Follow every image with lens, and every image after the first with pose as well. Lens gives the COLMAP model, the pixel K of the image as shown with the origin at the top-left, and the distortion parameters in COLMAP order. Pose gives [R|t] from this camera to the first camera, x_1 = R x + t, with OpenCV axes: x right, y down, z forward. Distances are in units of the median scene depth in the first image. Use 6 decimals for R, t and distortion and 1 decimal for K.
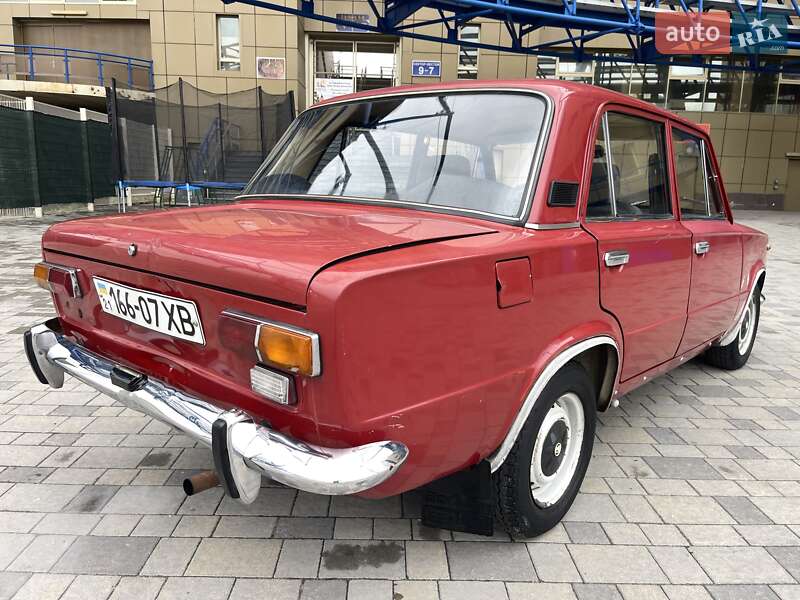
lens RADIAL K [[601.9, 0, 396.5], [0, 601.9, 306.6], [0, 0, 1]] dist [0.071992, -0.095219]
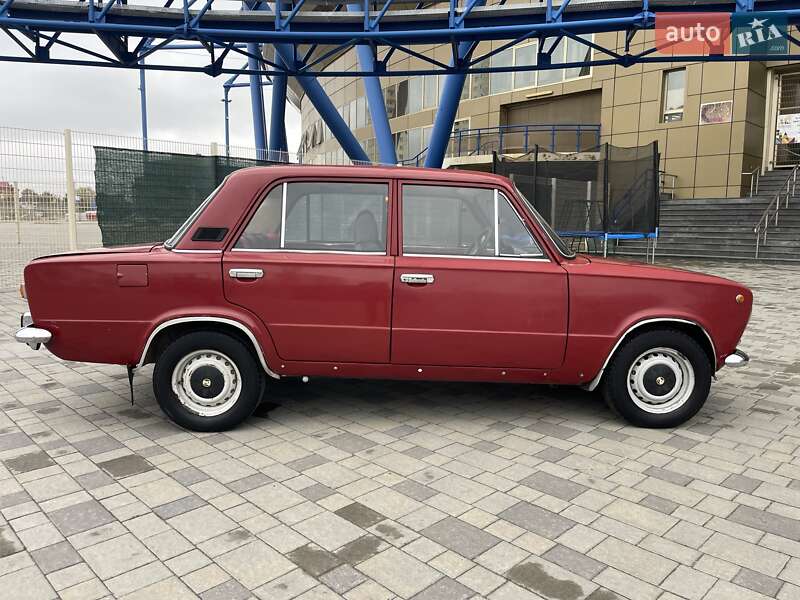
lens RADIAL K [[601.9, 0, 397.2], [0, 601.9, 296.2], [0, 0, 1]] dist [0.071992, -0.095219]
pose [[0.690023, 0.065742, -0.720796, 0.522400], [-0.135709, 0.989956, -0.039623, -0.002521], [0.710951, 0.125159, 0.692014, 0.050143]]
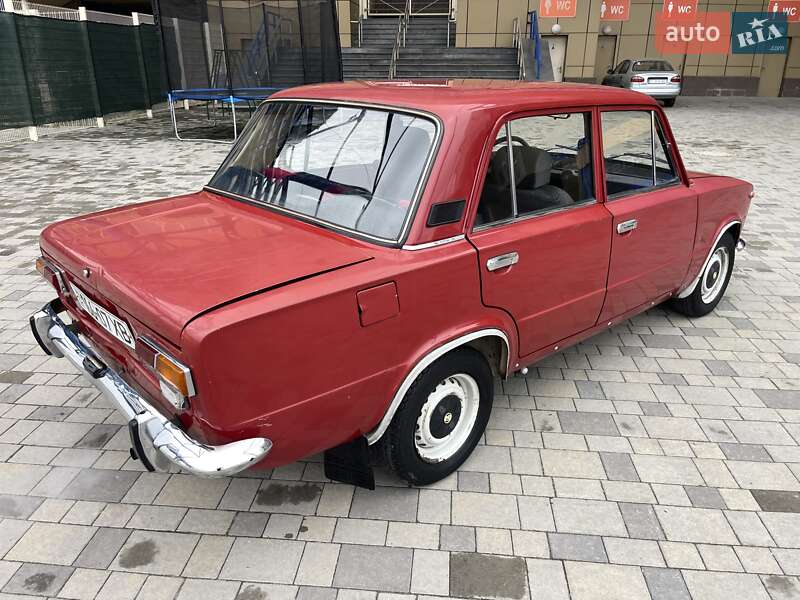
lens RADIAL K [[601.9, 0, 397.2], [0, 601.9, 299.2], [0, 0, 1]] dist [0.071992, -0.095219]
pose [[0.993852, 0.015376, -0.109641, 0.083615], [0.003189, 0.985922, 0.167175, -0.057997], [0.110668, -0.166497, 0.979812, -0.046496]]
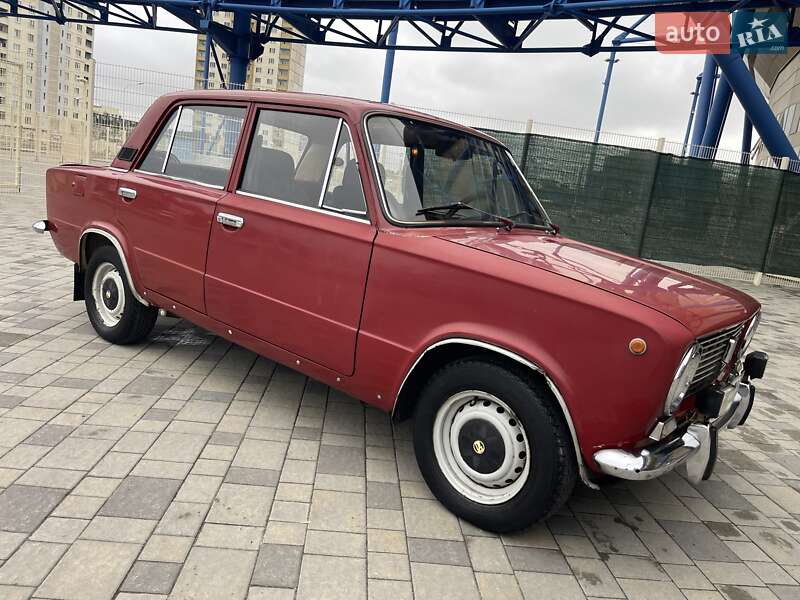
lens RADIAL K [[601.9, 0, 396.7], [0, 601.9, 299.4], [0, 0, 1]] dist [0.071992, -0.095219]
pose [[0.052020, 0.159513, -0.985824, 0.594682], [-0.323822, 0.936517, 0.134448, -0.076723], [0.944687, 0.312237, 0.100371, 0.463749]]
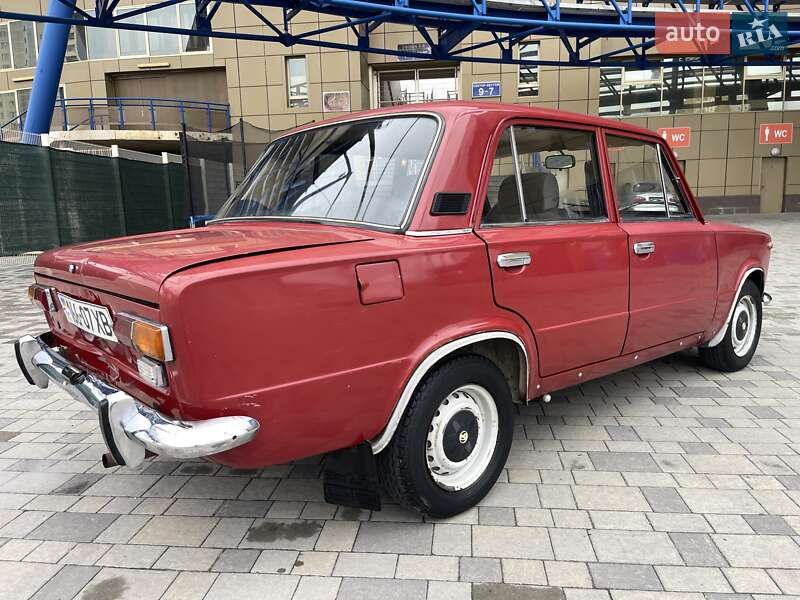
lens RADIAL K [[601.9, 0, 396.6], [0, 601.9, 305.6], [0, 0, 1]] dist [0.071992, -0.095219]
pose [[0.990131, -0.034480, -0.135840, 0.086045], [0.029328, 0.998779, -0.039749, 0.011377], [0.137045, 0.035373, 0.989933, -0.027544]]
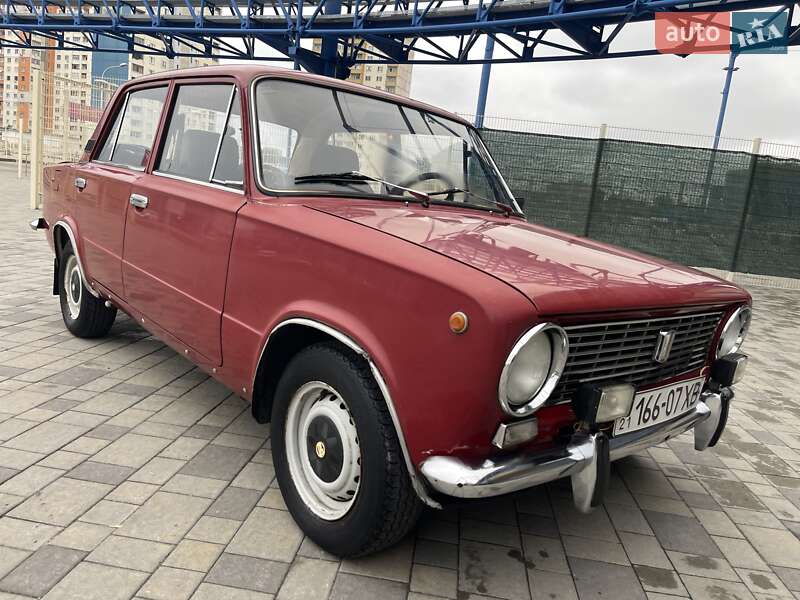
lens RADIAL K [[601.9, 0, 396.7], [0, 601.9, 294.3], [0, 0, 1]] dist [0.071992, -0.095219]
pose [[-0.118414, 0.117155, -0.986029, 0.549025], [-0.311672, 0.938445, 0.148931, -0.088124], [0.942782, 0.324954, -0.074611, 0.580513]]
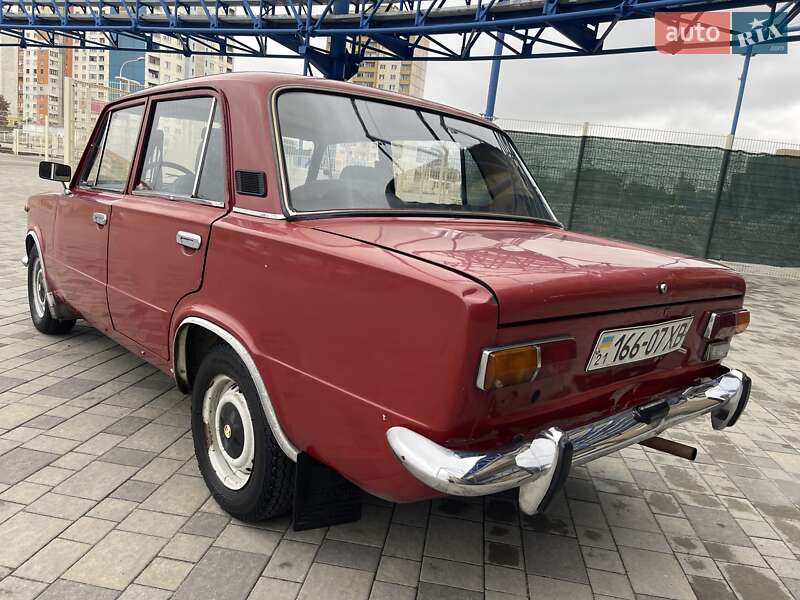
lens RADIAL K [[601.9, 0, 395.5], [0, 601.9, 302.7], [0, 0, 1]] dist [0.071992, -0.095219]
pose [[-0.146673, 0.147067, -0.978191, 0.697637], [-0.304680, 0.934092, 0.186122, -0.117652], [0.941093, 0.325335, -0.092198, 0.644219]]
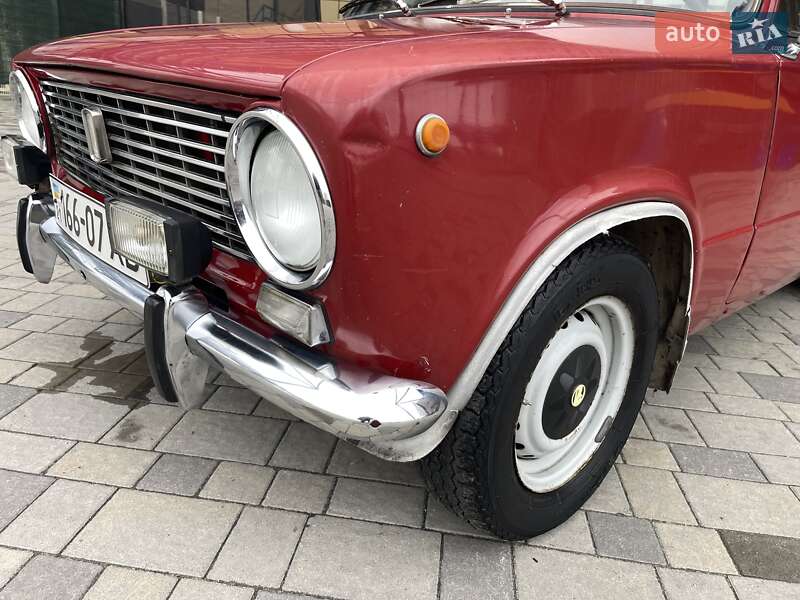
lens RADIAL K [[601.9, 0, 398.4], [0, 601.9, 296.8], [0, 0, 1]] dist [0.071992, -0.095219]
pose [[0.989953, 0.087581, -0.111006, 0.171429], [-0.074468, 0.990310, 0.117219, 0.029559], [0.120196, -0.107775, 0.986883, 0.125384]]
